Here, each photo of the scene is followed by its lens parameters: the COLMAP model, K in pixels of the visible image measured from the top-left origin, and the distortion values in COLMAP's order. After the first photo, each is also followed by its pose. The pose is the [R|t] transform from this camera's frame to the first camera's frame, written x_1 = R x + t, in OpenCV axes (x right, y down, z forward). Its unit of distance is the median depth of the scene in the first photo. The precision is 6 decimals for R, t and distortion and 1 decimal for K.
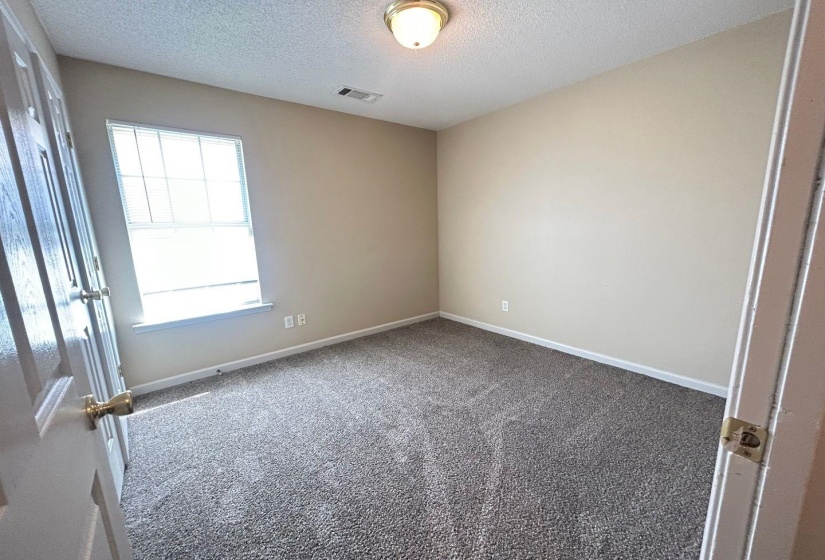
lens RADIAL K [[330.8, 0, 412.5], [0, 330.8, 280.0], [0, 0, 1]] dist [-0.000876, -0.000059]
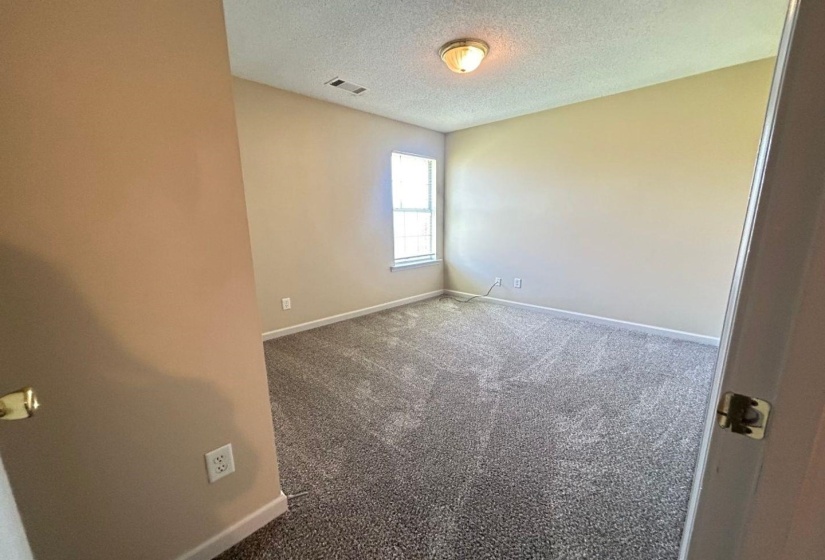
lens RADIAL K [[330.8, 0, 412.5], [0, 330.8, 280.0], [0, 0, 1]] dist [-0.000876, -0.000059]
pose [[0.991196, 0.002269, 0.132380, -0.120064], [-0.006363, 0.999514, 0.030506, 0.018458], [-0.132247, -0.031080, 0.990729, -0.091770]]
